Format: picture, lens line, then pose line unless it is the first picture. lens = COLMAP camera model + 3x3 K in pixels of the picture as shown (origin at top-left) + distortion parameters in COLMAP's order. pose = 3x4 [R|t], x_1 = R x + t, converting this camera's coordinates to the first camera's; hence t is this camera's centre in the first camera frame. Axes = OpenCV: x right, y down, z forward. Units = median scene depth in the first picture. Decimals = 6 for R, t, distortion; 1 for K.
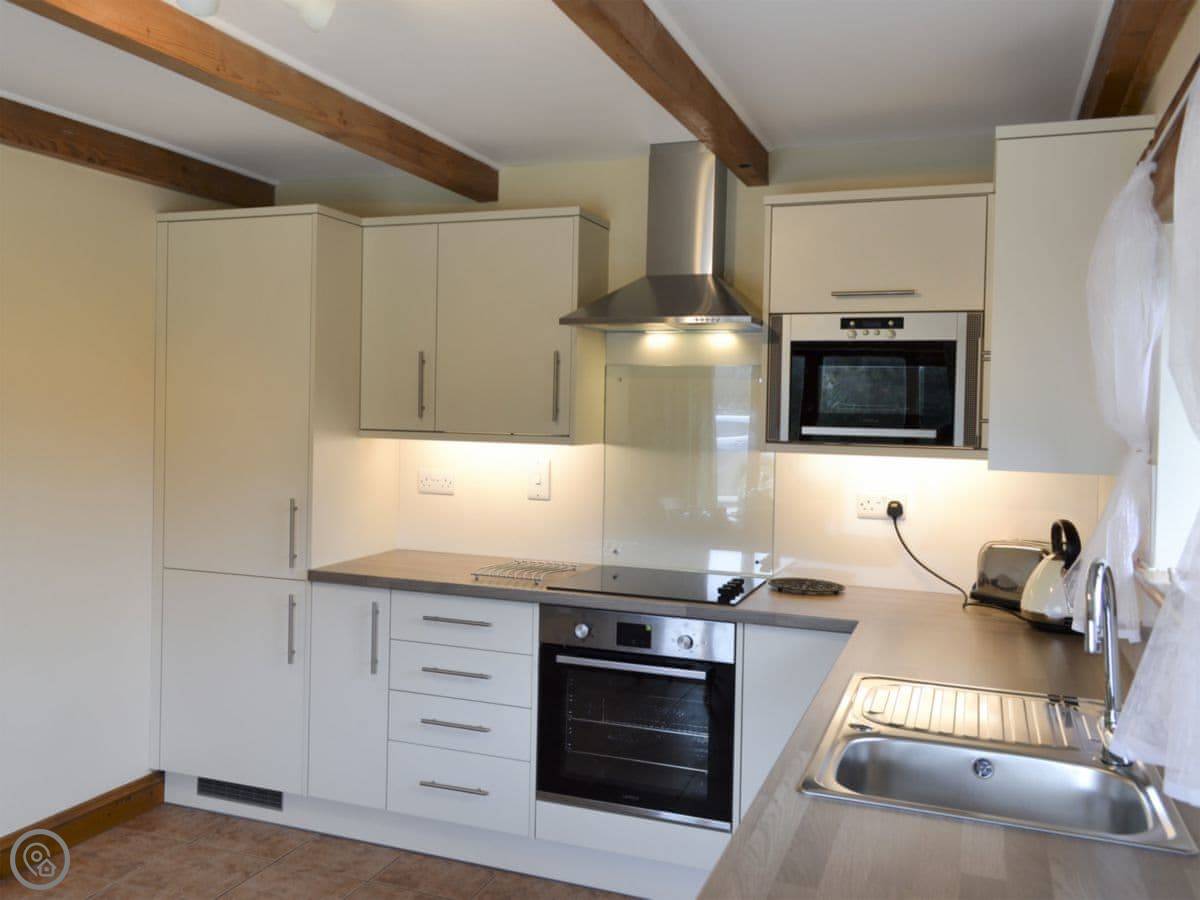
lens RADIAL K [[1156.2, 0, 598.3], [0, 1156.2, 416.8], [0, 0, 1]] dist [0.009088, 0.008322]
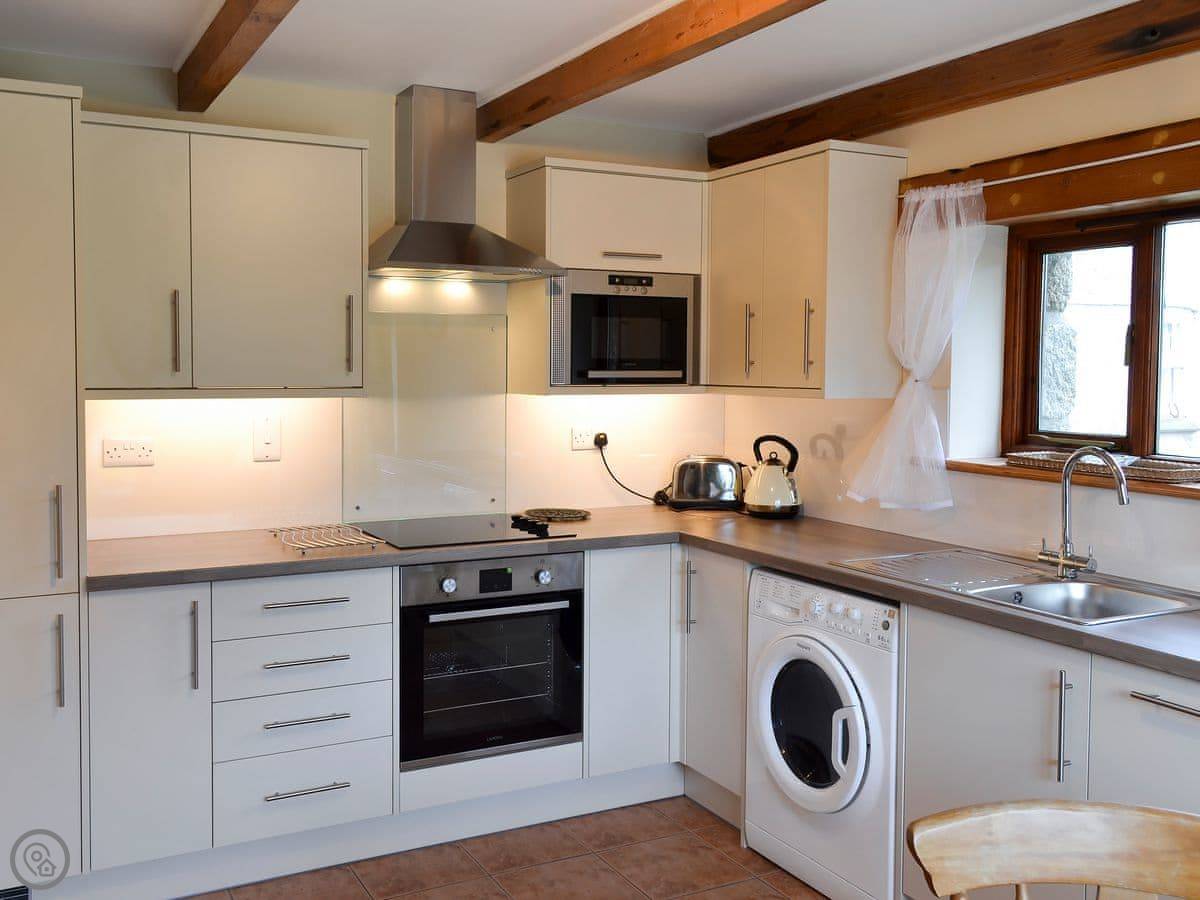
lens RADIAL K [[1130.3, 0, 601.9], [0, 1130.3, 410.5], [0, 0, 1]] dist [0.011476, 0.019870]
pose [[0.625649, -0.051267, 0.778418, -0.653543], [0.014391, 0.998427, 0.054190, -0.012153], [-0.779972, -0.022702, 0.625403, 0.298207]]
